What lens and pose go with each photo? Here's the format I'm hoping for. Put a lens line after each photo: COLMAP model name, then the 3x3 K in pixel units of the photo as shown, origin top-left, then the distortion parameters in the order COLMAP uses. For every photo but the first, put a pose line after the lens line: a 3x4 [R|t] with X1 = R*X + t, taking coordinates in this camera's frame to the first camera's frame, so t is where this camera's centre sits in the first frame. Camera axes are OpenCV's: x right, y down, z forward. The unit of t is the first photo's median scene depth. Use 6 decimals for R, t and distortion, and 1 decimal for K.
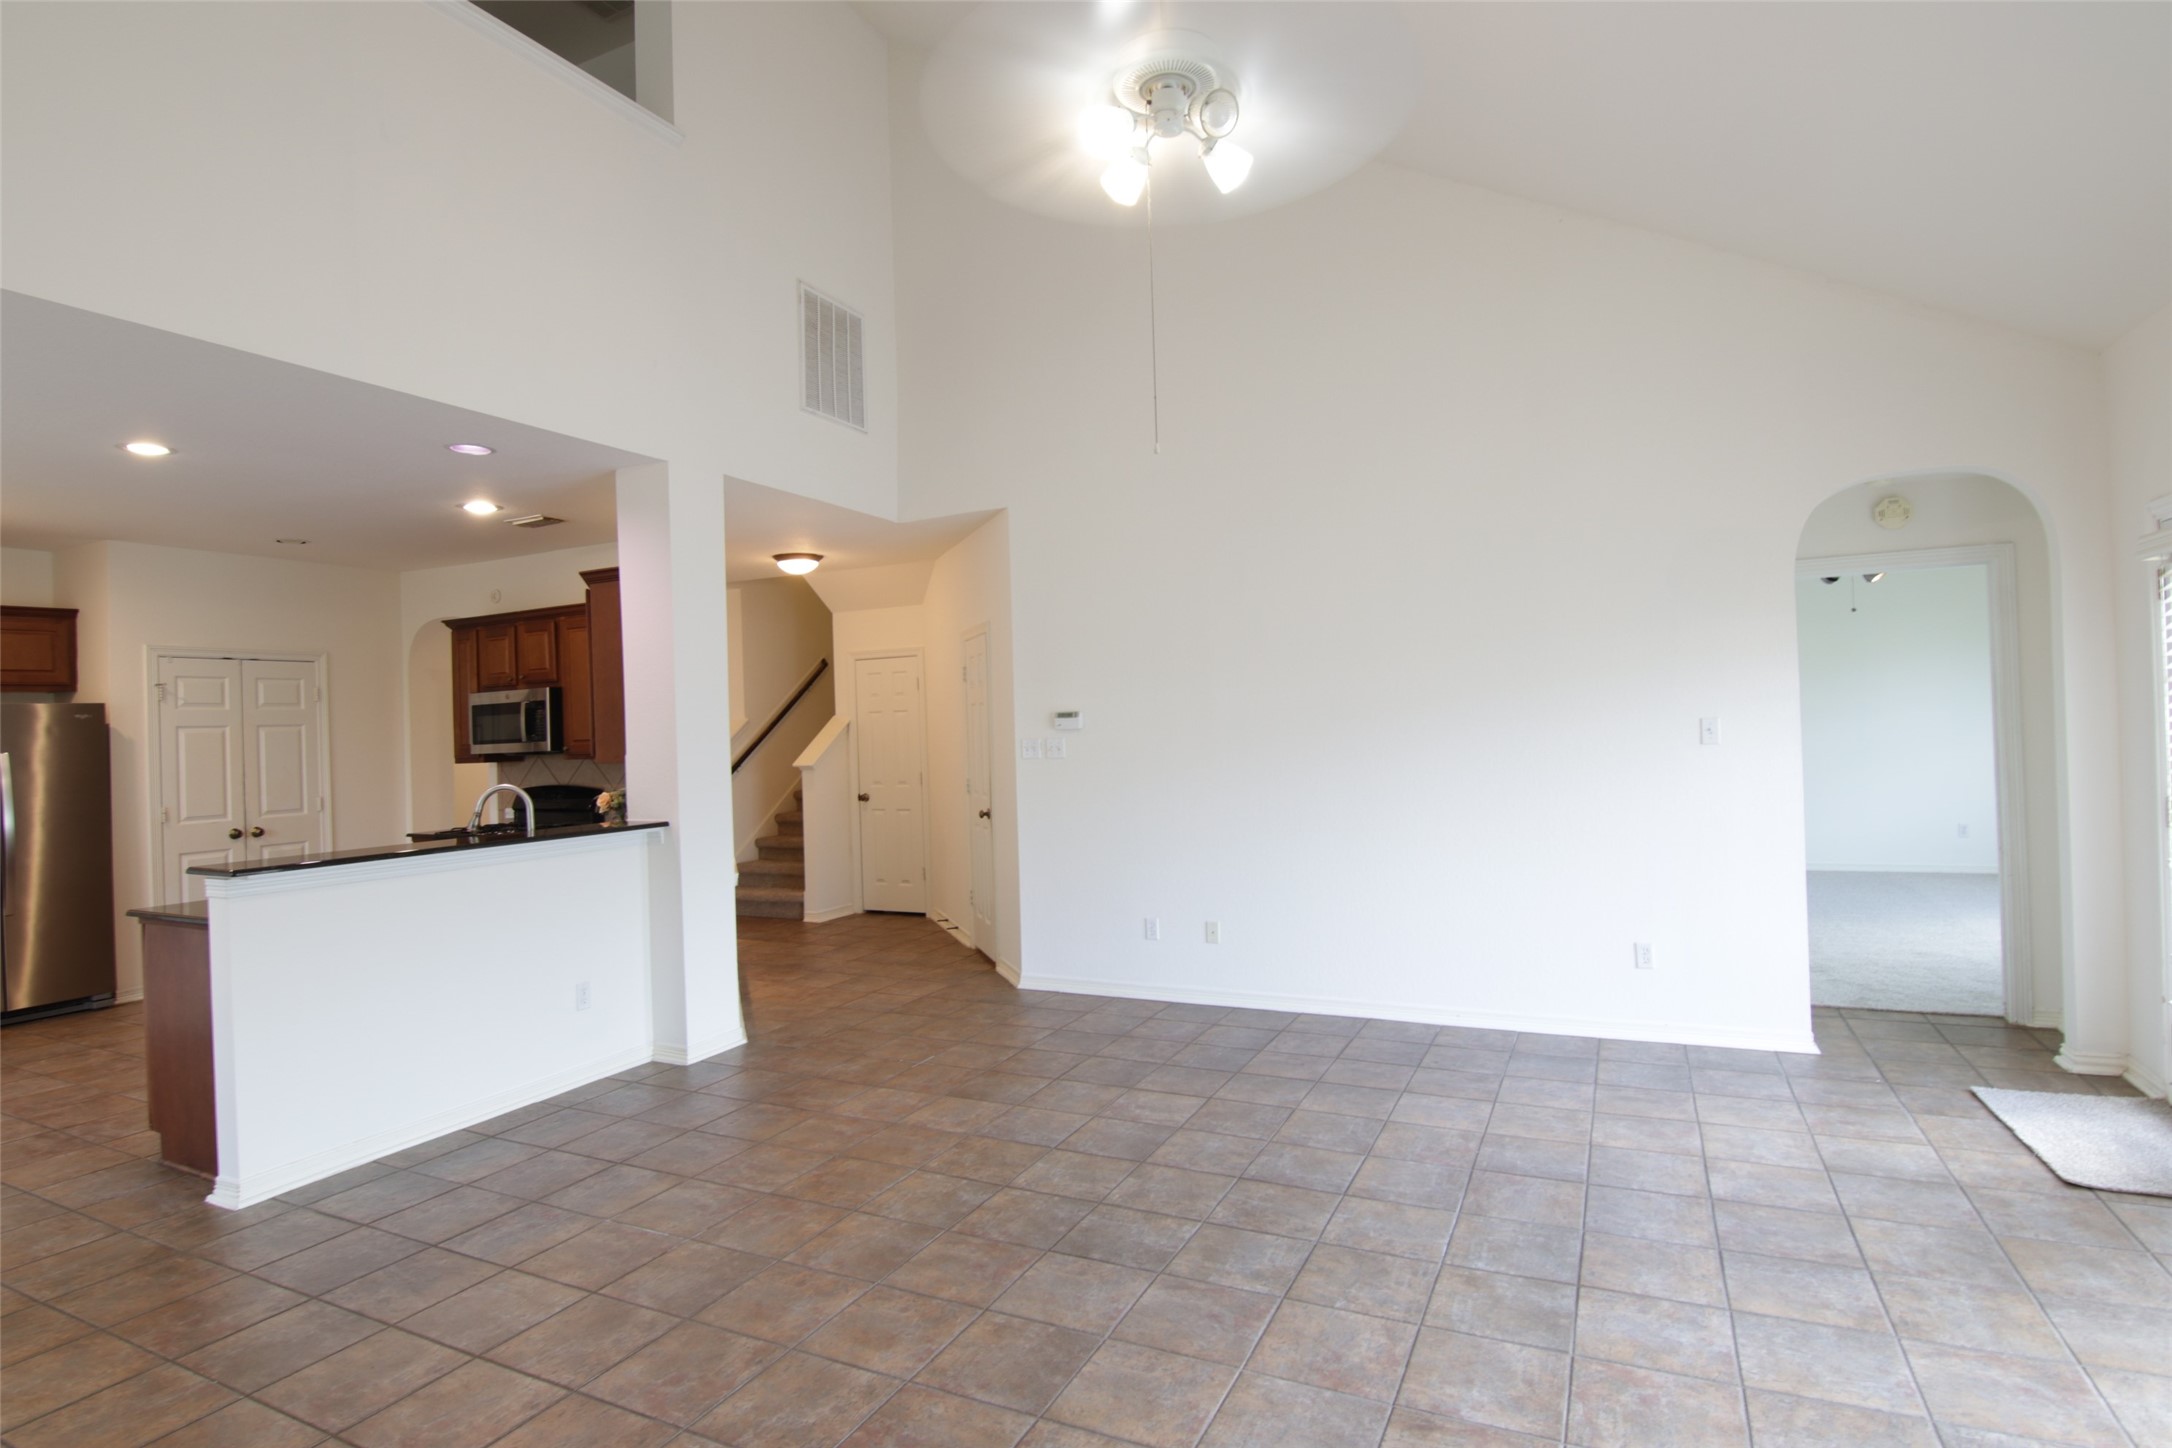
lens RADIAL K [[1108.5, 0, 1078.7], [0, 1108.5, 715.7], [0, 0, 1]] dist [-0.005805, -0.011037]
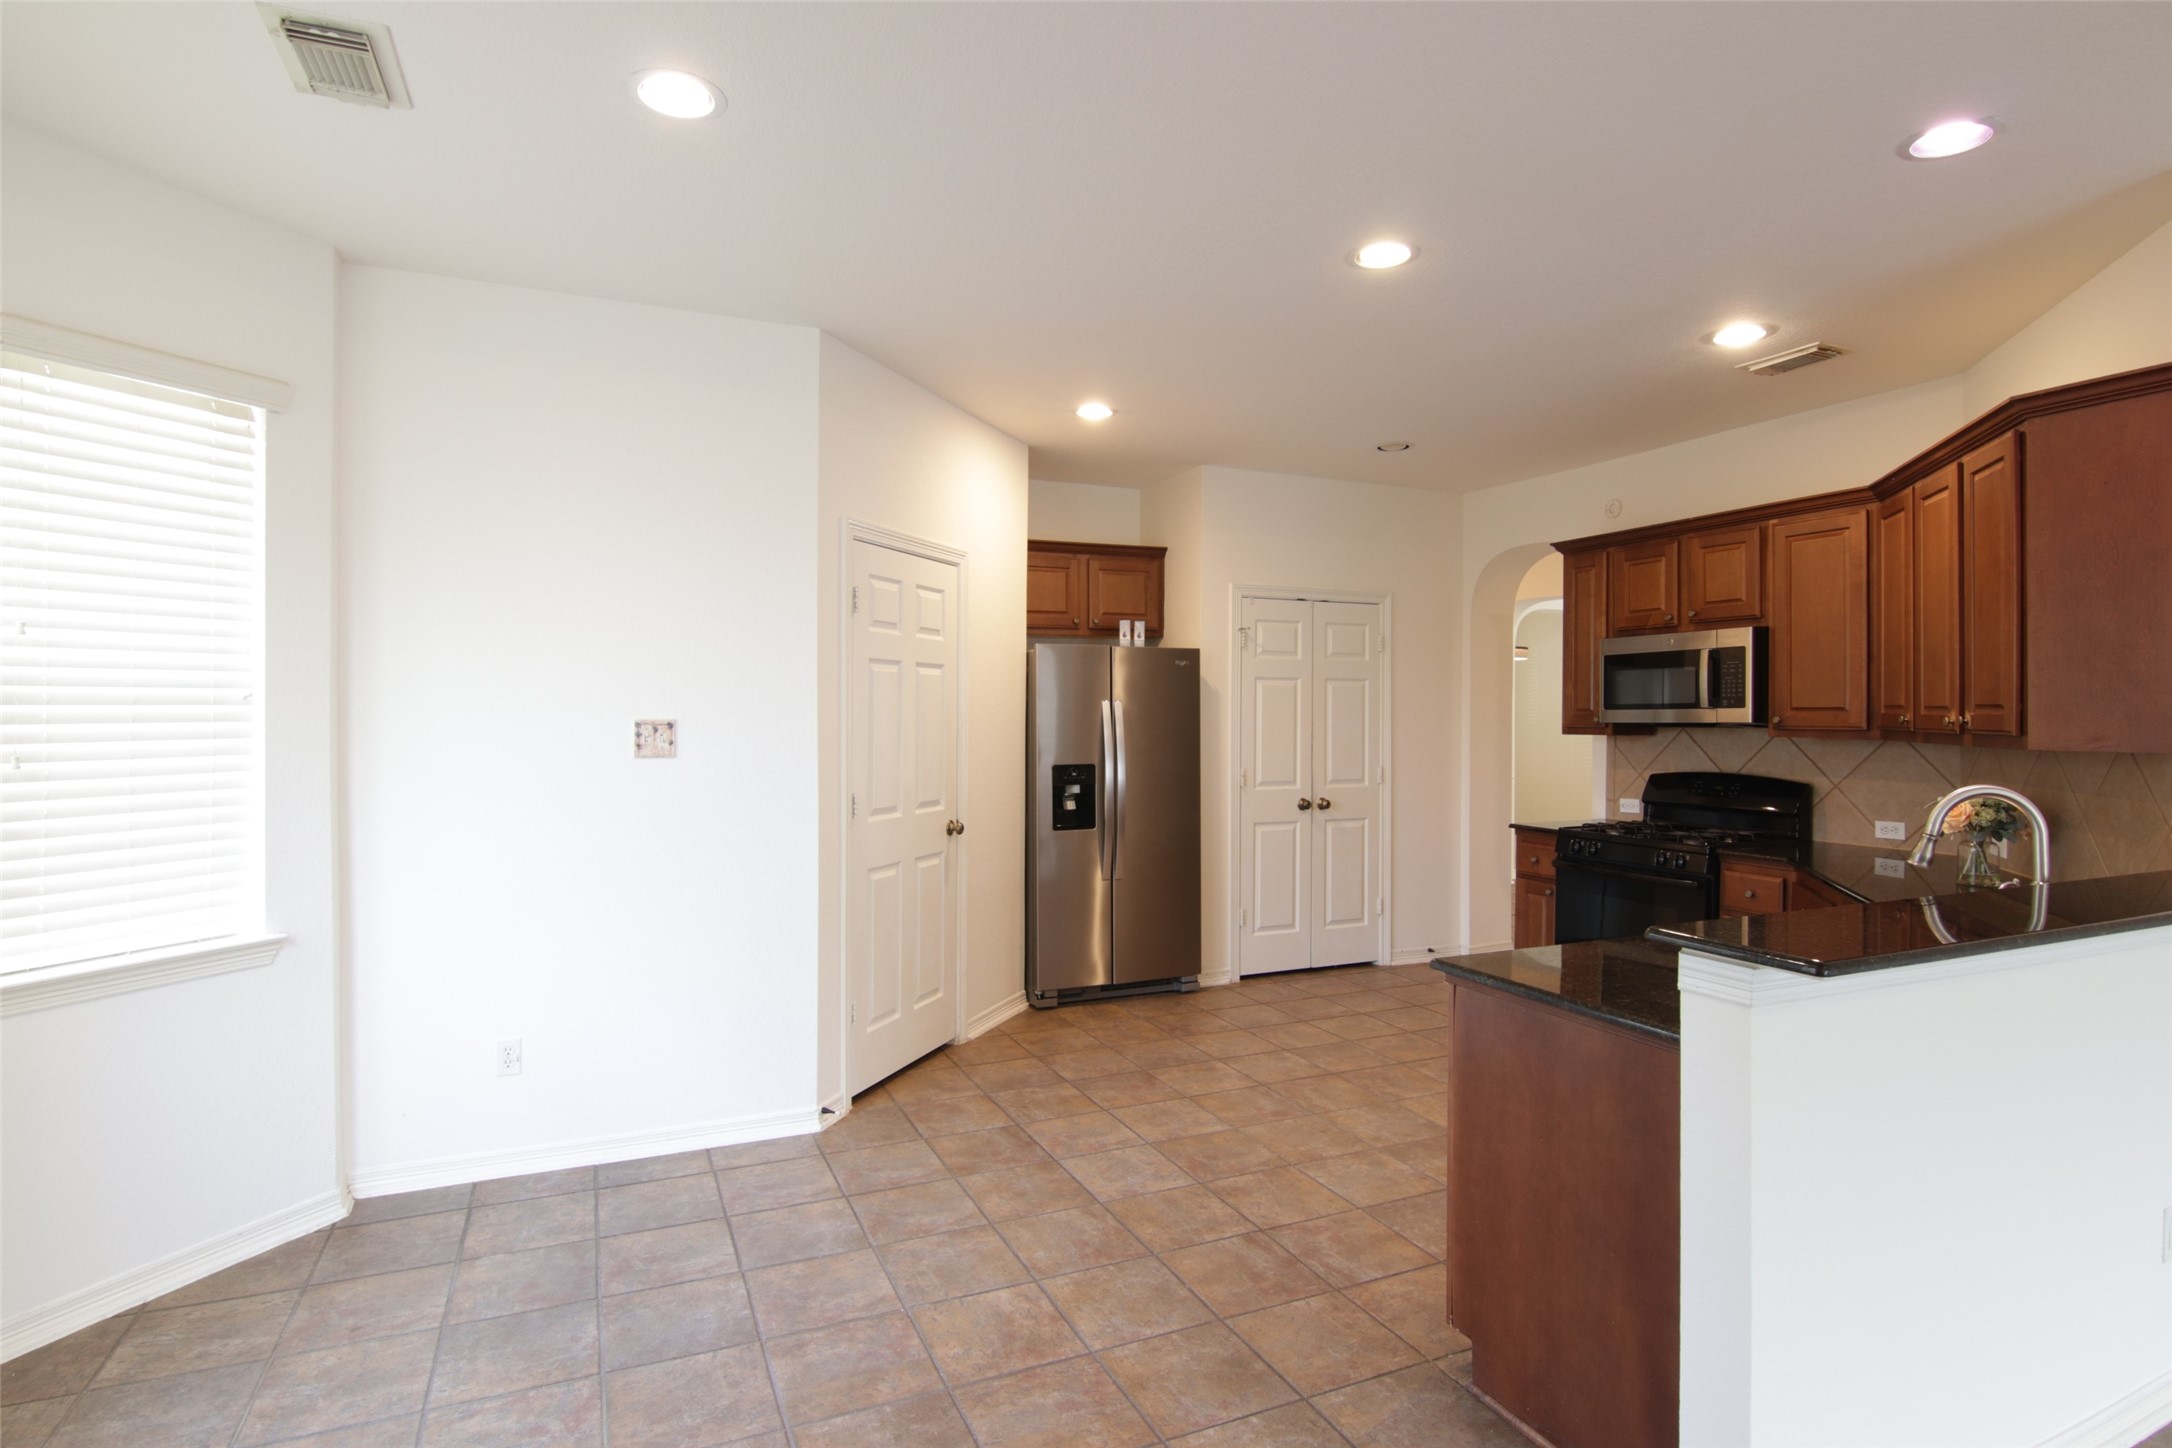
lens RADIAL K [[1108.5, 0, 1080.0], [0, 1108.5, 721.5], [0, 0, 1]] dist [-0.005805, -0.011037]
pose [[0.769245, 0.040575, -0.637664, -0.463487], [-0.023359, 0.999100, 0.035394, 0.021385], [0.638527, -0.012331, 0.769501, 0.296279]]
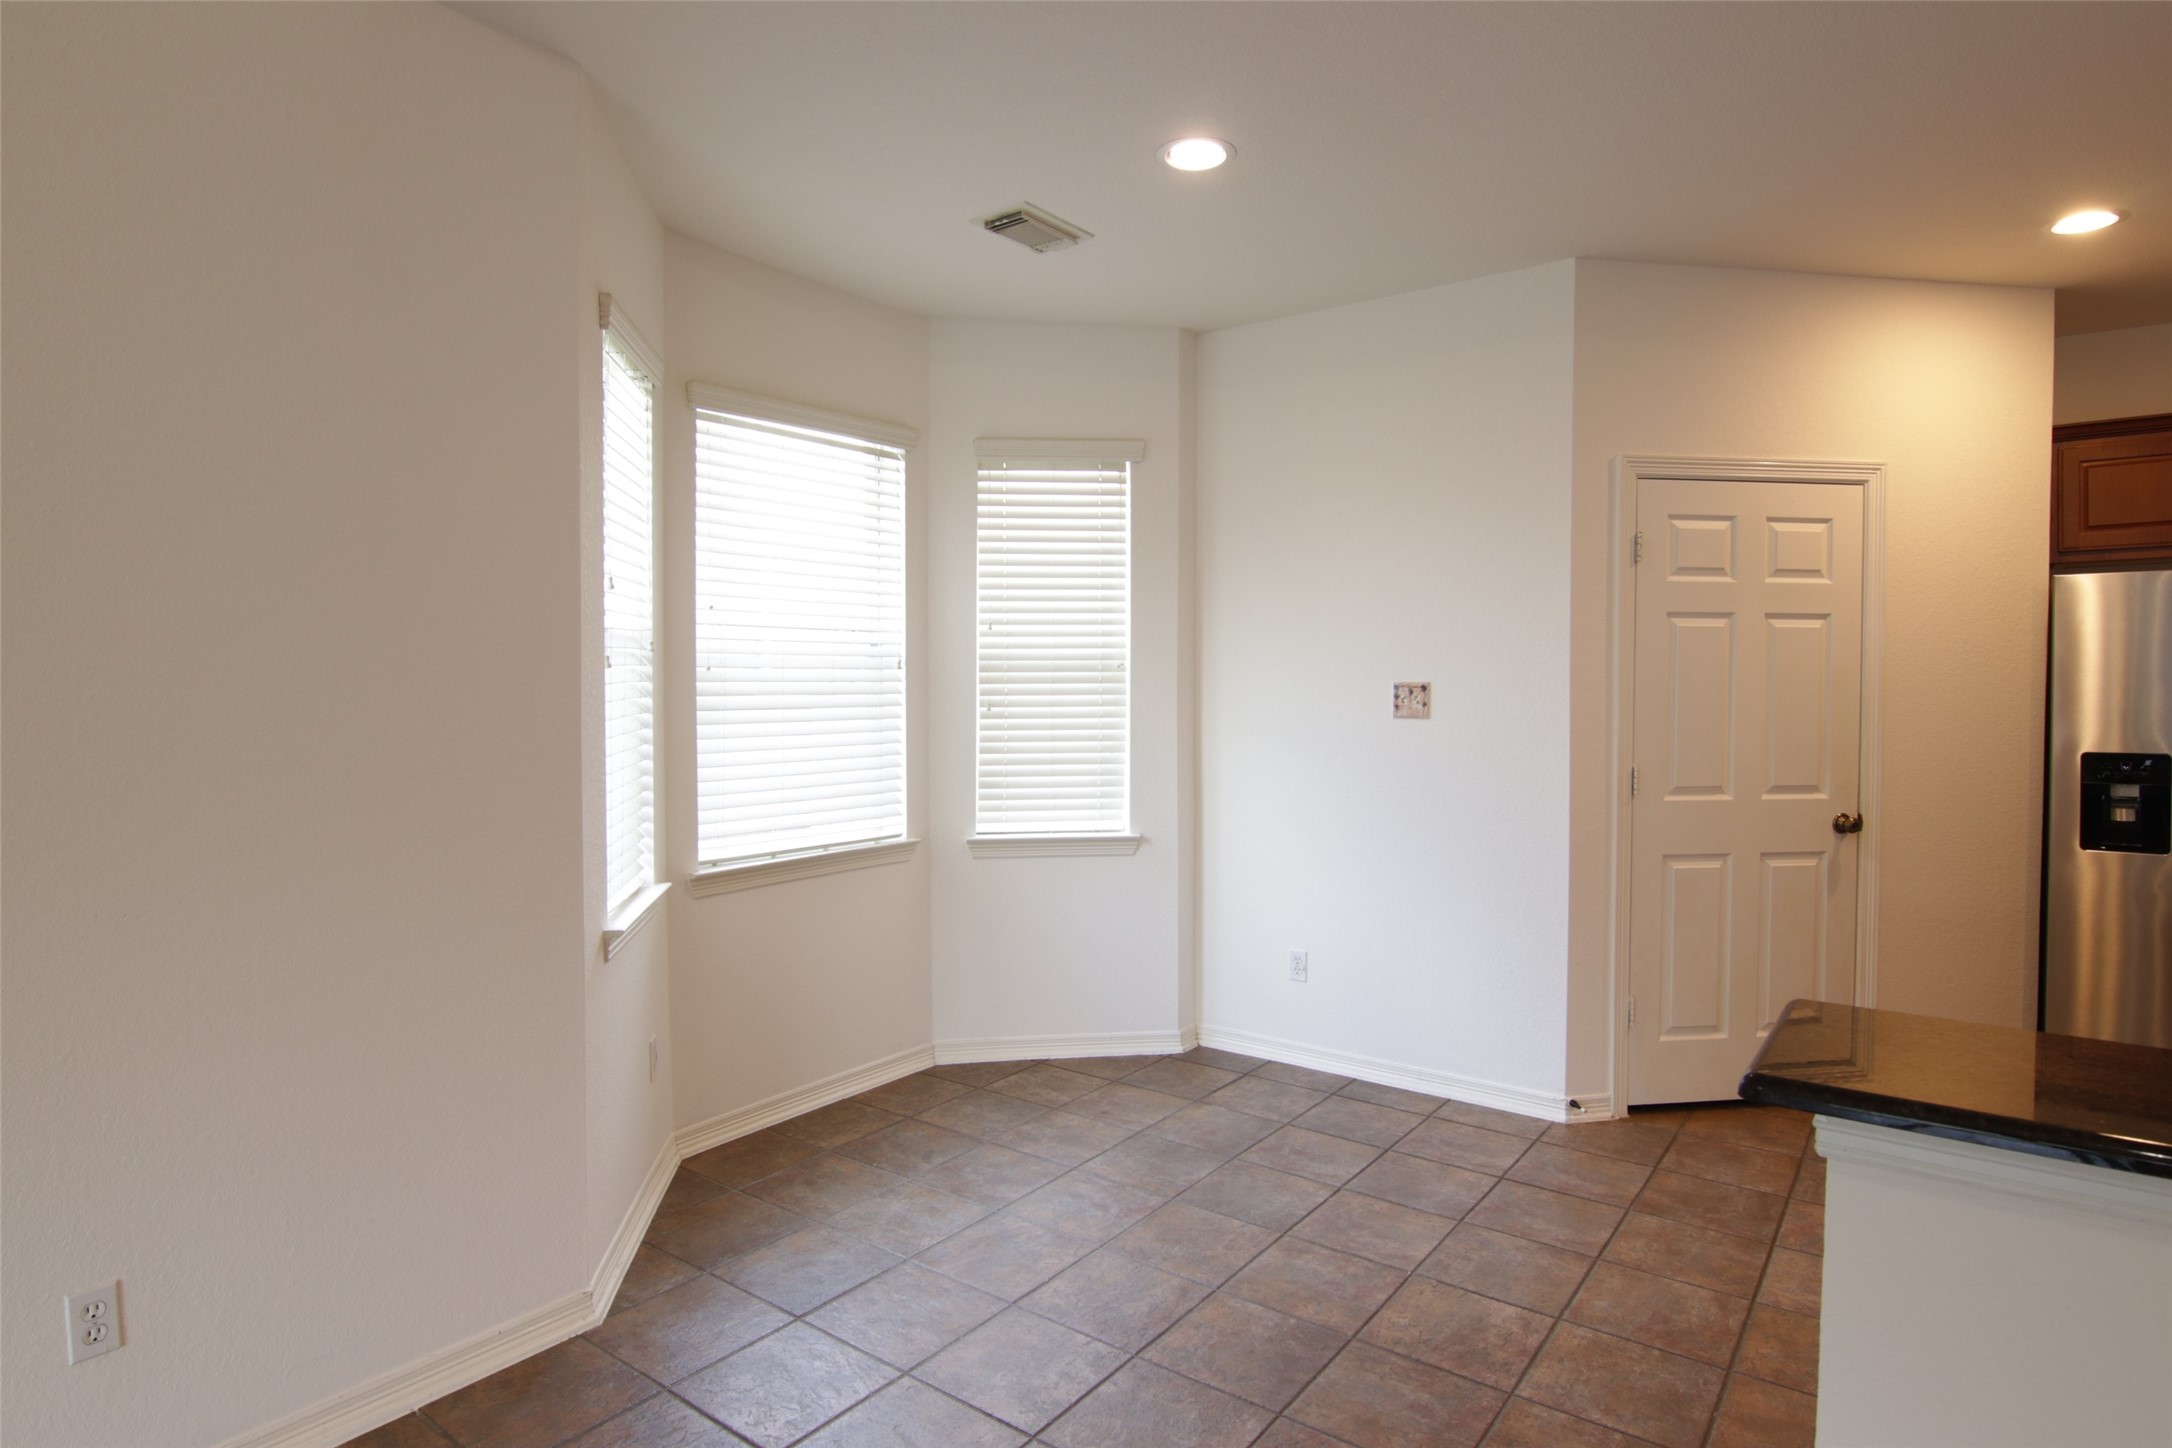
lens RADIAL K [[1180.0, 0, 1088.4], [0, 1180.0, 719.3], [0, 0, 1]] dist [-0.004822, -0.012170]
pose [[-0.186780, 0.060534, -0.980535, -0.303993], [0.012654, 0.998165, 0.059212, 0.026158], [0.982320, -0.001348, -0.187203, 0.584078]]
